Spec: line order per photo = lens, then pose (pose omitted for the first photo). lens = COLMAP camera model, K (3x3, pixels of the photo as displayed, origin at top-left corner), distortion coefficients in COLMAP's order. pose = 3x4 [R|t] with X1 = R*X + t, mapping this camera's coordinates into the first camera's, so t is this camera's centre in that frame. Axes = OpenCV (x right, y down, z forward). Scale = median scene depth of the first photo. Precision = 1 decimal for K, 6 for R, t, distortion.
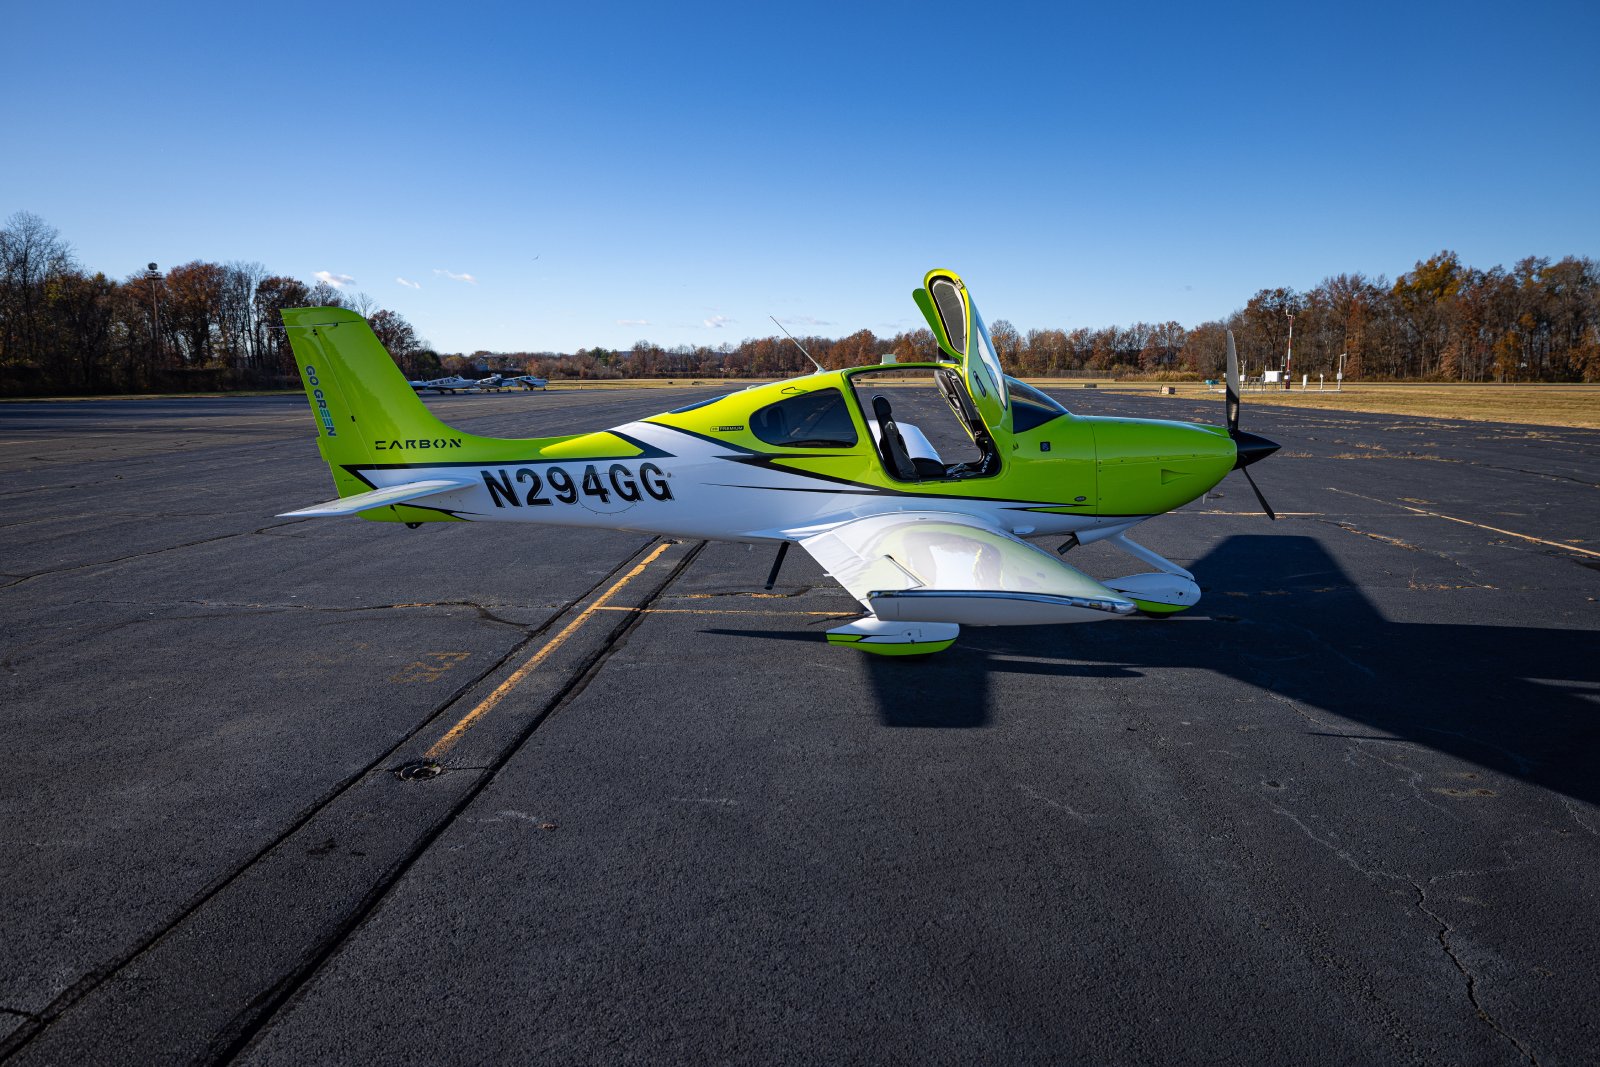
lens RADIAL K [[1088.7, 0, 803.2], [0, 1088.7, 536.0], [0, 0, 1]] dist [-0.001205, -0.000488]
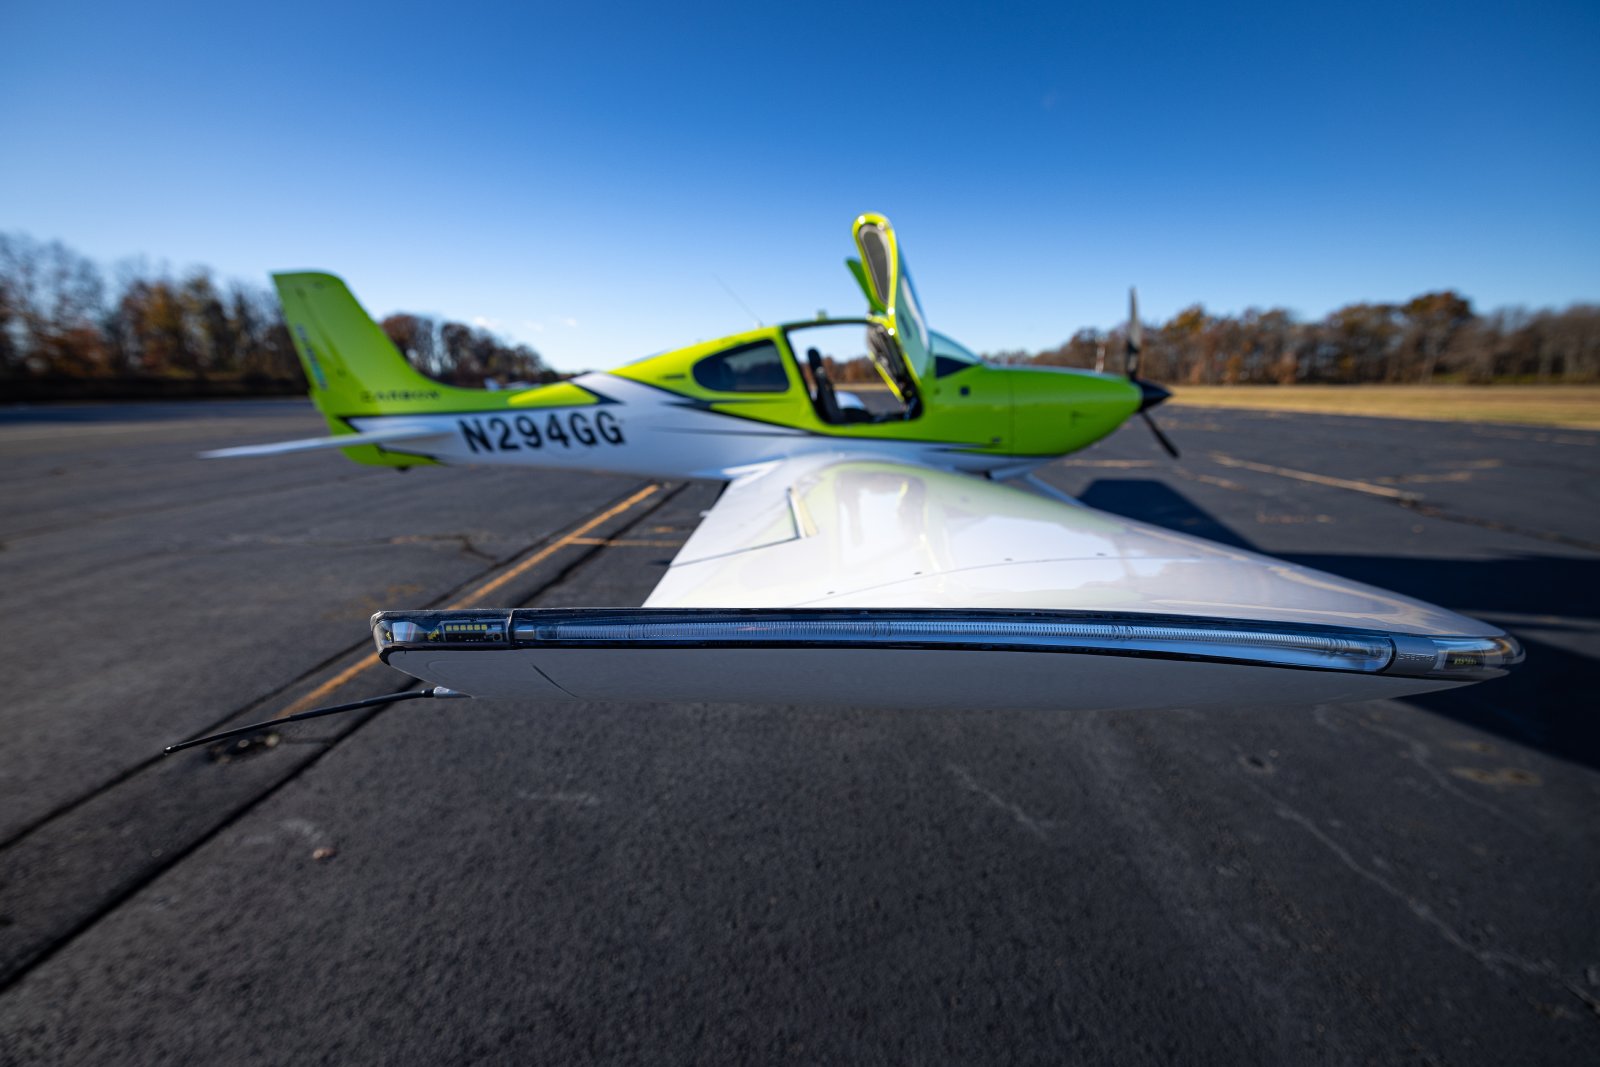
lens RADIAL K [[675.0, 0, 794.9], [0, 675.0, 529.4], [0, 0, 1]] dist [-0.000730, -0.000114]
pose [[0.999977, -0.004392, 0.005208, 0.047273], [0.004045, 0.997888, 0.064828, 0.009369], [-0.005481, -0.064805, 0.997883, 0.304368]]
